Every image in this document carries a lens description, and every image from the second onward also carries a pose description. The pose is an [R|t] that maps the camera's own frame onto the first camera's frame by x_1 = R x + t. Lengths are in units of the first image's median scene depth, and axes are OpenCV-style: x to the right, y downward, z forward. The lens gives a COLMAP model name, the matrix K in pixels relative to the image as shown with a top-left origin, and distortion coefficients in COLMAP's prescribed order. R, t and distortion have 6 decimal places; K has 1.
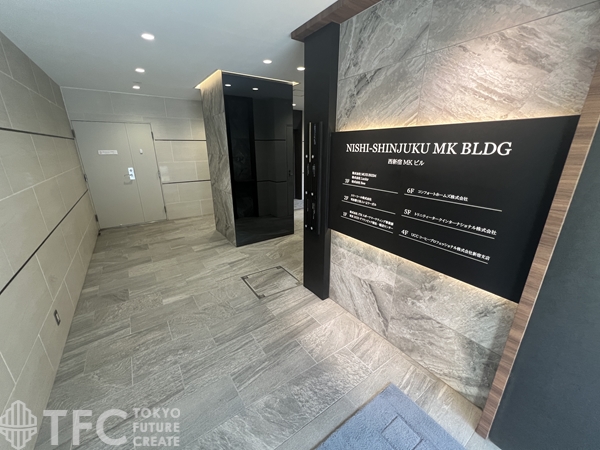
lens RADIAL K [[243.9, 0, 300.0], [0, 243.9, 225.0], [0, 0, 1]] dist [-0.004195, 0.000109]
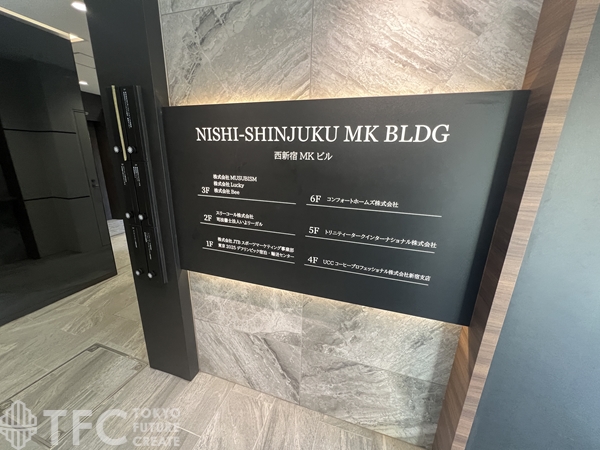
lens RADIAL K [[243.9, 0, 300.0], [0, 243.9, 225.0], [0, 0, 1]] dist [-0.004195, 0.000109]
pose [[0.800121, -0.145856, 0.581835, 0.020198], [0.161463, 0.986555, 0.025274, -0.085717], [-0.577699, 0.073722, 0.812914, 0.447304]]
